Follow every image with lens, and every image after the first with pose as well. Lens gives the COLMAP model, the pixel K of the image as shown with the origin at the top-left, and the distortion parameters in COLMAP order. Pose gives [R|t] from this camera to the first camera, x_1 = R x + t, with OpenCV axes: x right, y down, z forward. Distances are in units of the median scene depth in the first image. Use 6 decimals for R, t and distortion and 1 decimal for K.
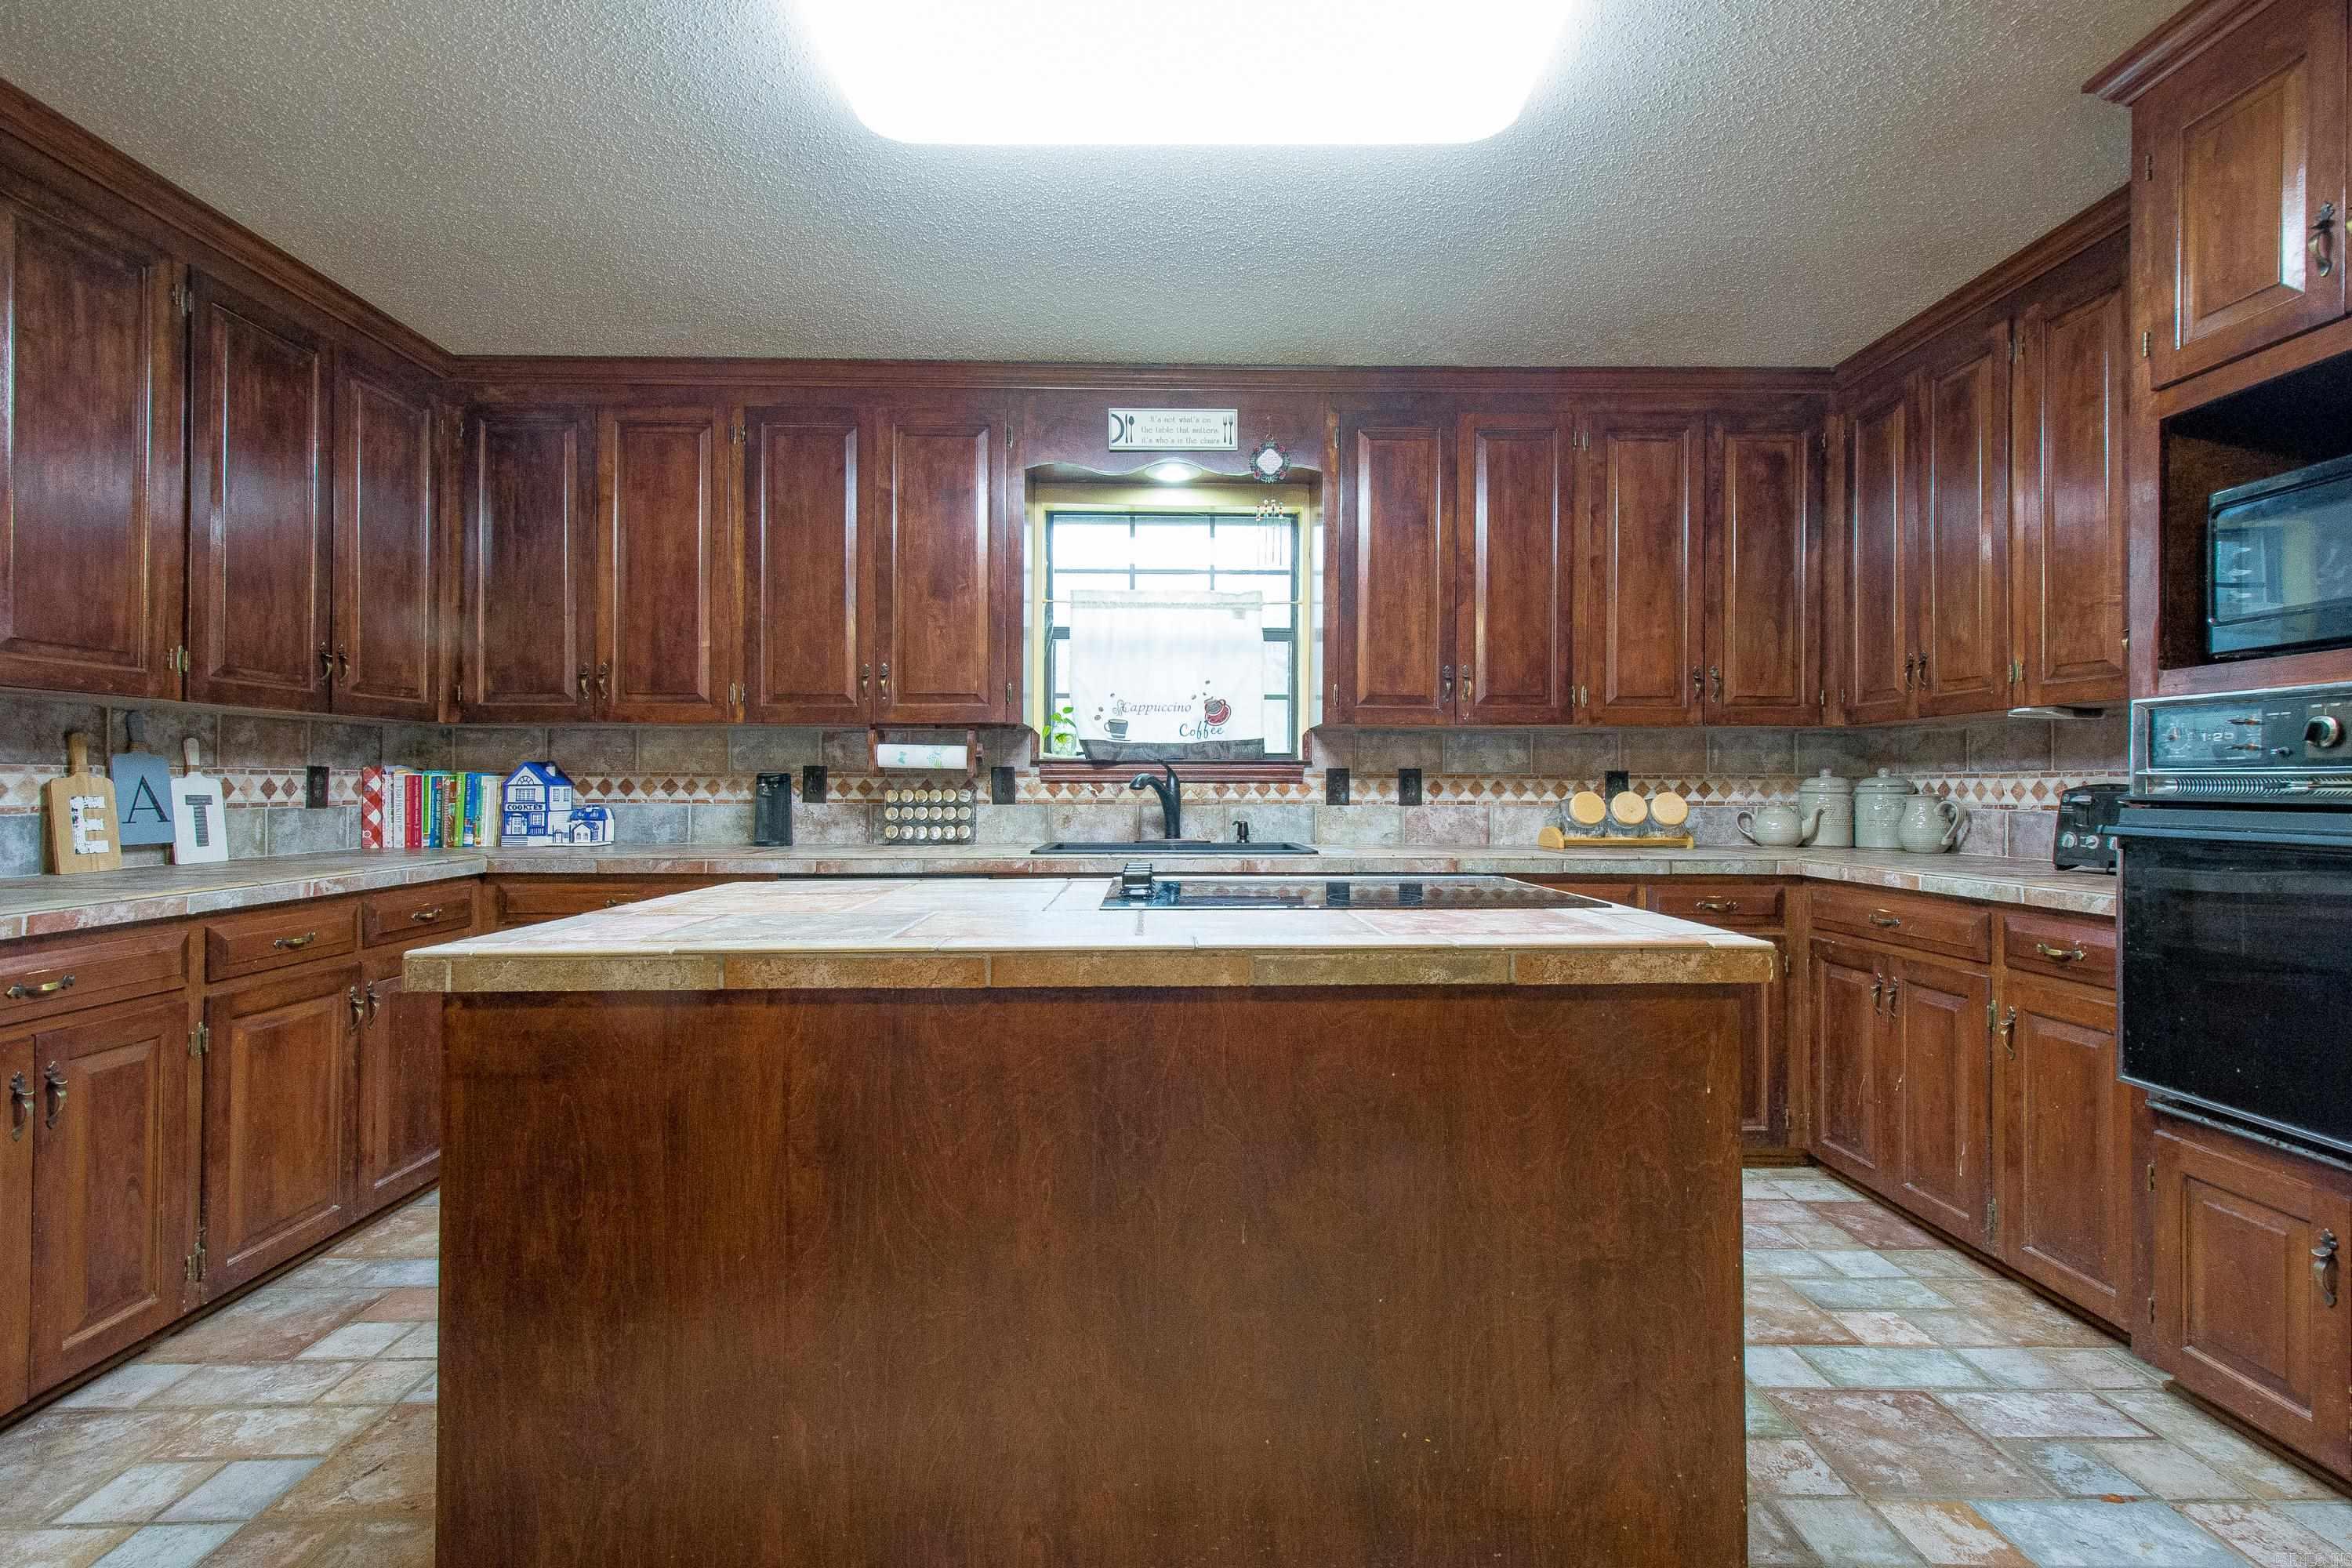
lens RADIAL K [[1074.7, 0, 1169.7], [0, 1074.7, 774.4], [0, 0, 1]] dist [0.021892, -0.009824]
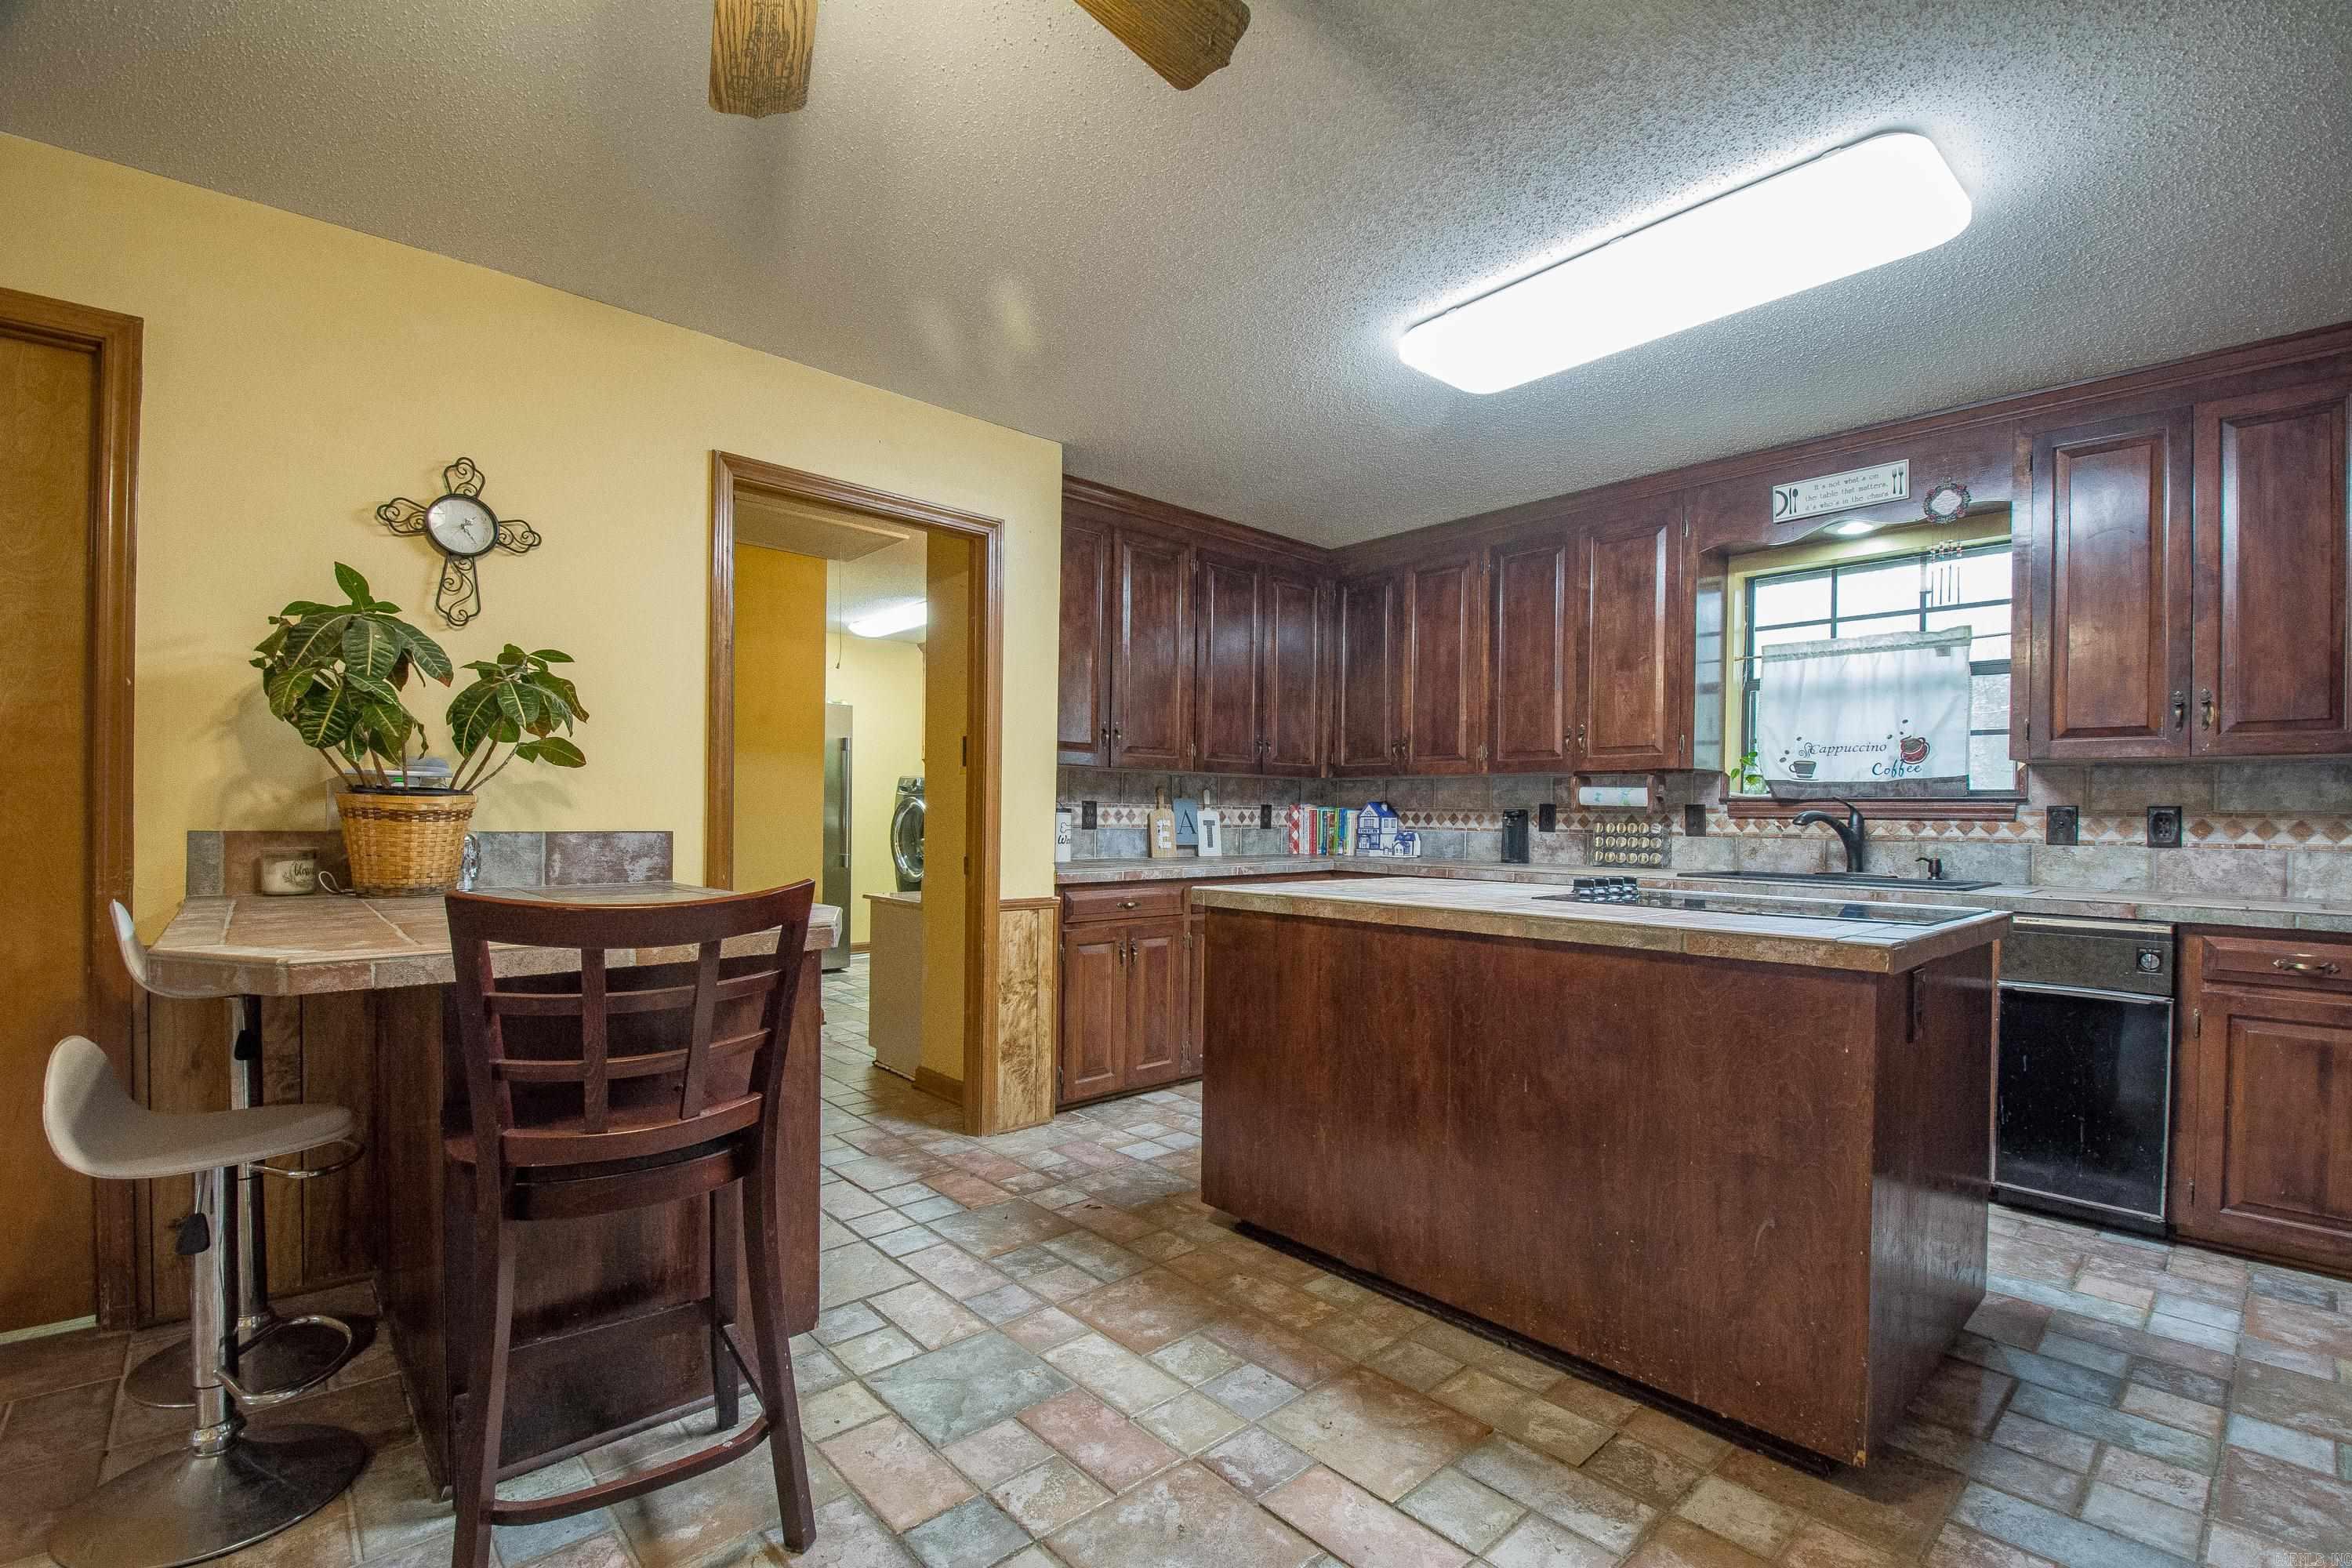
lens RADIAL K [[1033.2, 0, 1206.8], [0, 1033.2, 821.4], [0, 0, 1]] dist [0.021033, -0.027824]
pose [[0.672869, 0.011406, -0.739673, 0.346393], [-0.002865, 0.999914, 0.012813, -0.001673], [0.739756, -0.006502, 0.672844, -0.168461]]
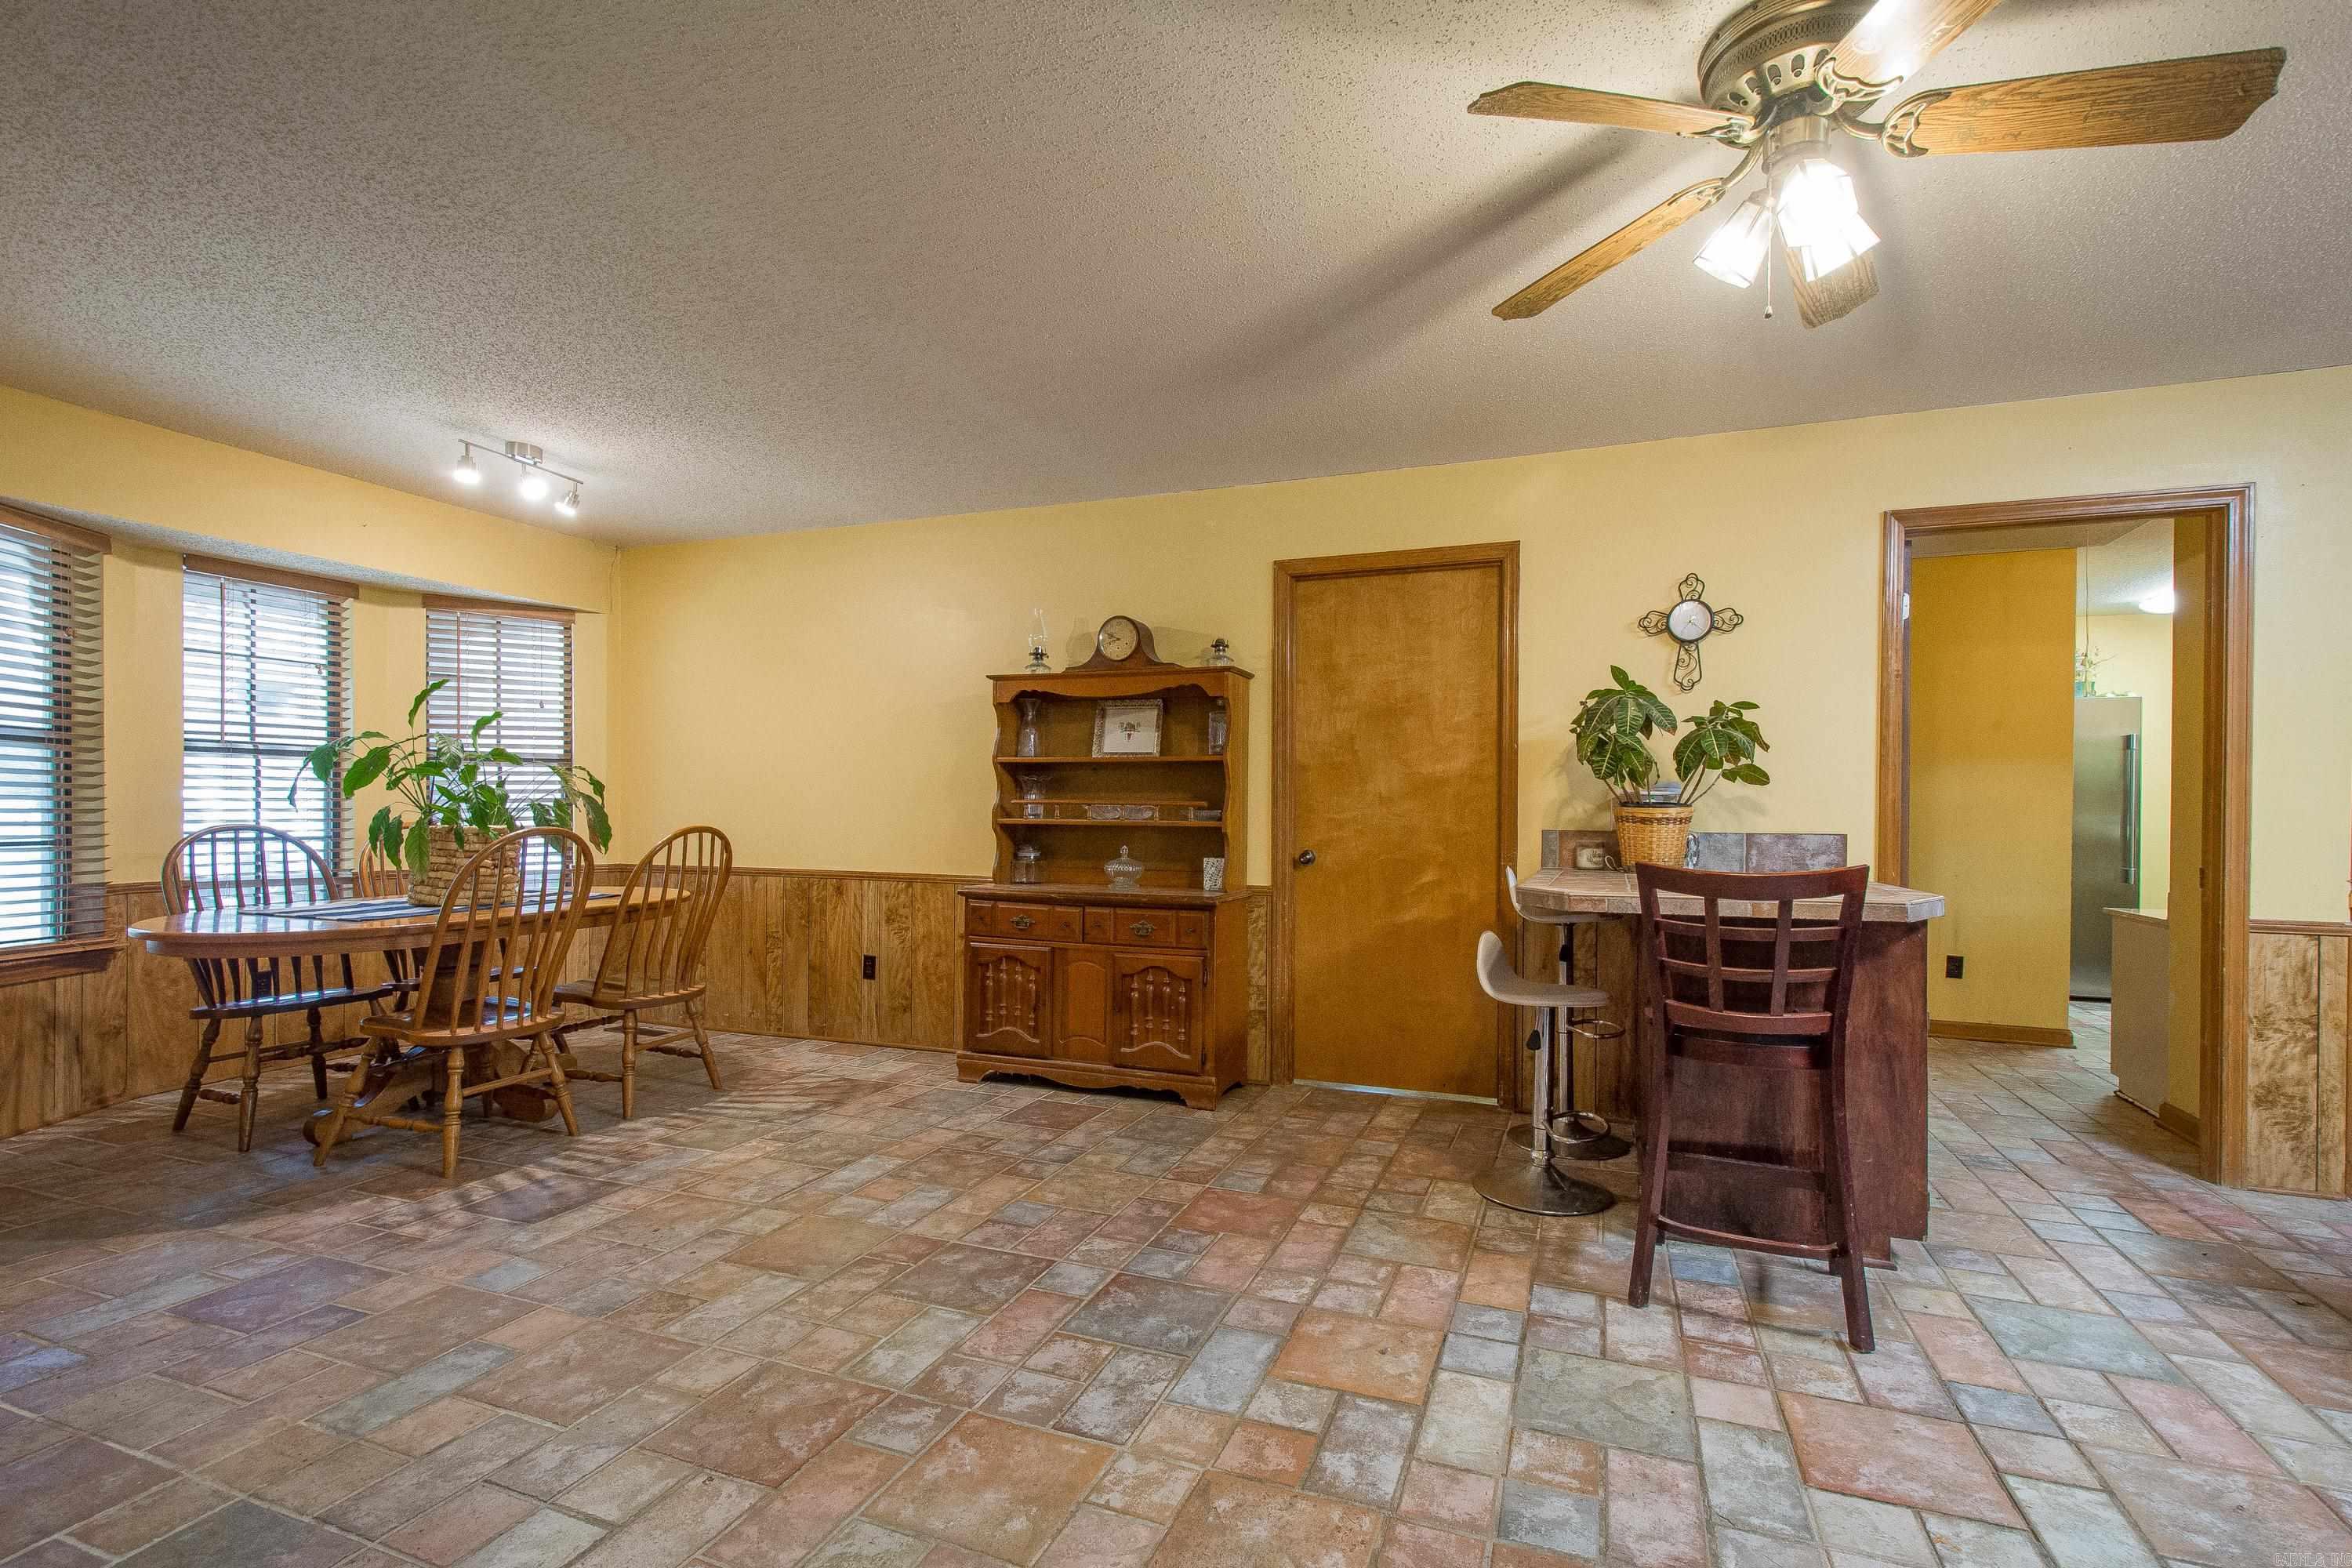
lens RADIAL K [[1053.1, 0, 1186.9], [0, 1053.1, 818.4], [0, 0, 1]] dist [0.012563, -0.004462]
pose [[-0.379246, 0.001716, -0.925294, 0.642094], [0.002098, 0.999997, 0.000994, 0.000209], [0.925294, -0.001565, -0.379249, -0.130679]]
